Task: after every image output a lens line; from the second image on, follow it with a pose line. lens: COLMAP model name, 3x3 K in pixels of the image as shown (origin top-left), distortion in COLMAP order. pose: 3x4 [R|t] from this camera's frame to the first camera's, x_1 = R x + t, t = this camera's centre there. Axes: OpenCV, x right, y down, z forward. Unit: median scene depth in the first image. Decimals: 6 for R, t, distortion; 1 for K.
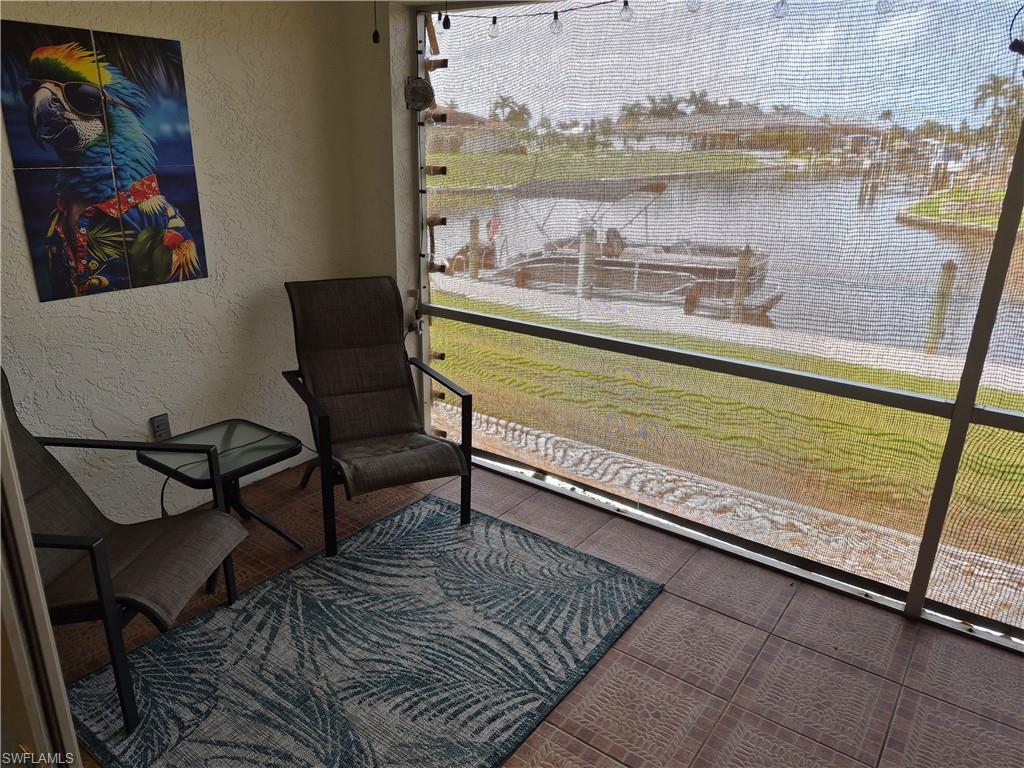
lens RADIAL K [[718.5, 0, 467.0], [0, 718.5, 398.9], [0, 0, 1]] dist [0.074070, -0.080199]
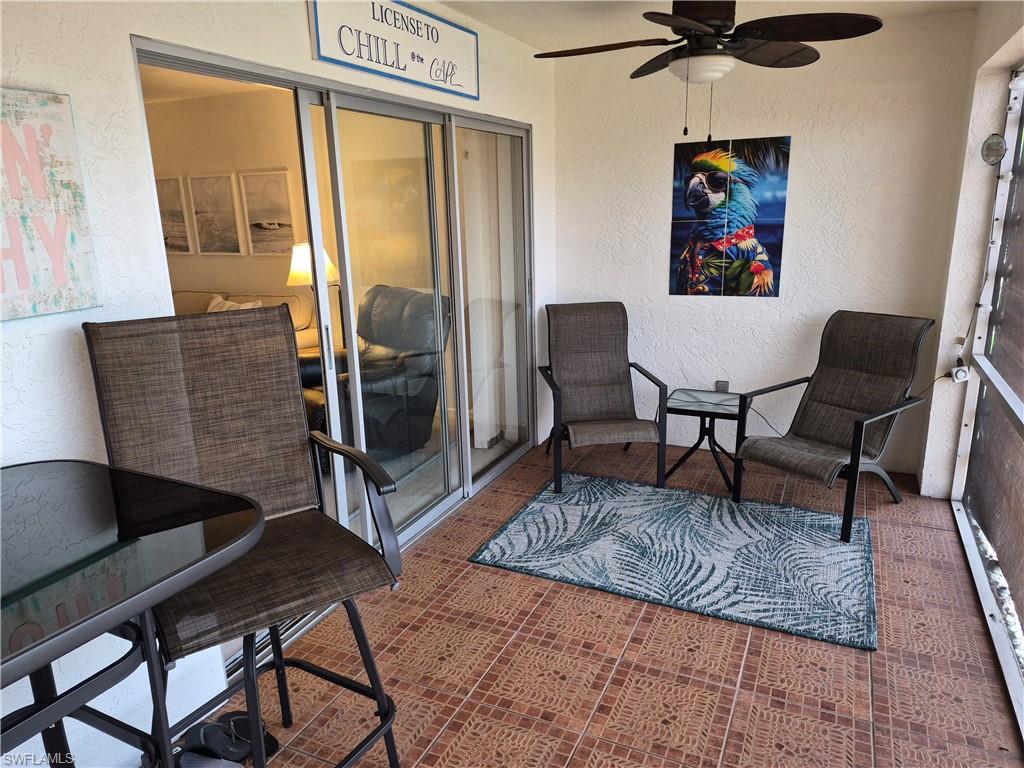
lens RADIAL K [[718.5, 0, 517.0], [0, 718.5, 413.7], [0, 0, 1]] dist [0.074070, -0.080199]
pose [[0.199831, 0.255907, -0.945822, 1.048097], [-0.302688, 0.934200, 0.188812, -0.075872], [0.931905, 0.248559, 0.264143, 0.235210]]
